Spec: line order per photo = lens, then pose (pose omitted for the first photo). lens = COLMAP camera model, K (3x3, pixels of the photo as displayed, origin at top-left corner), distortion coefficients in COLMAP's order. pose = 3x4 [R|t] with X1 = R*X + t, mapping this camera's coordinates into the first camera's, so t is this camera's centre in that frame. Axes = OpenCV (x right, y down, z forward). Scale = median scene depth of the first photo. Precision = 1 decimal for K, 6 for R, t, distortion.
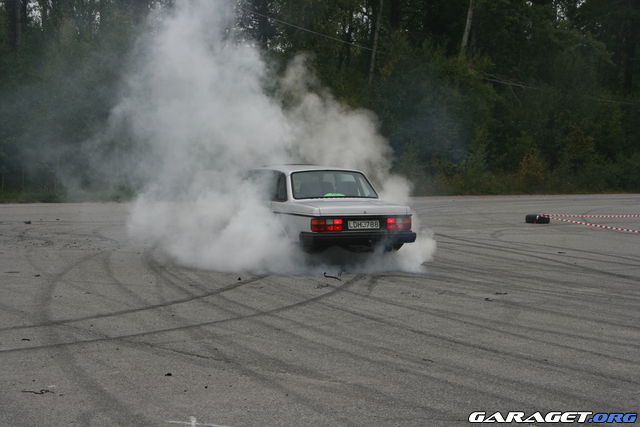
lens RADIAL K [[1355.5, 0, 320.0], [0, 1355.5, 213.5], [0, 0, 1]] dist [0.542053, -0.080338]
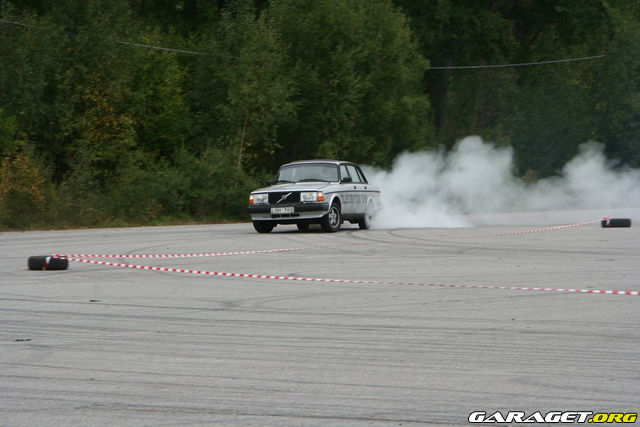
lens RADIAL K [[3301.5, 0, 320.0], [0, 3301.5, 213.5], [0, 0, 1]] dist [2.517204, -4.684010]
pose [[0.968296, -0.034066, 0.247473, -0.048607], [0.040404, 0.998972, -0.020573, 0.009882], [-0.246518, 0.029920, 0.968676, -0.244612]]
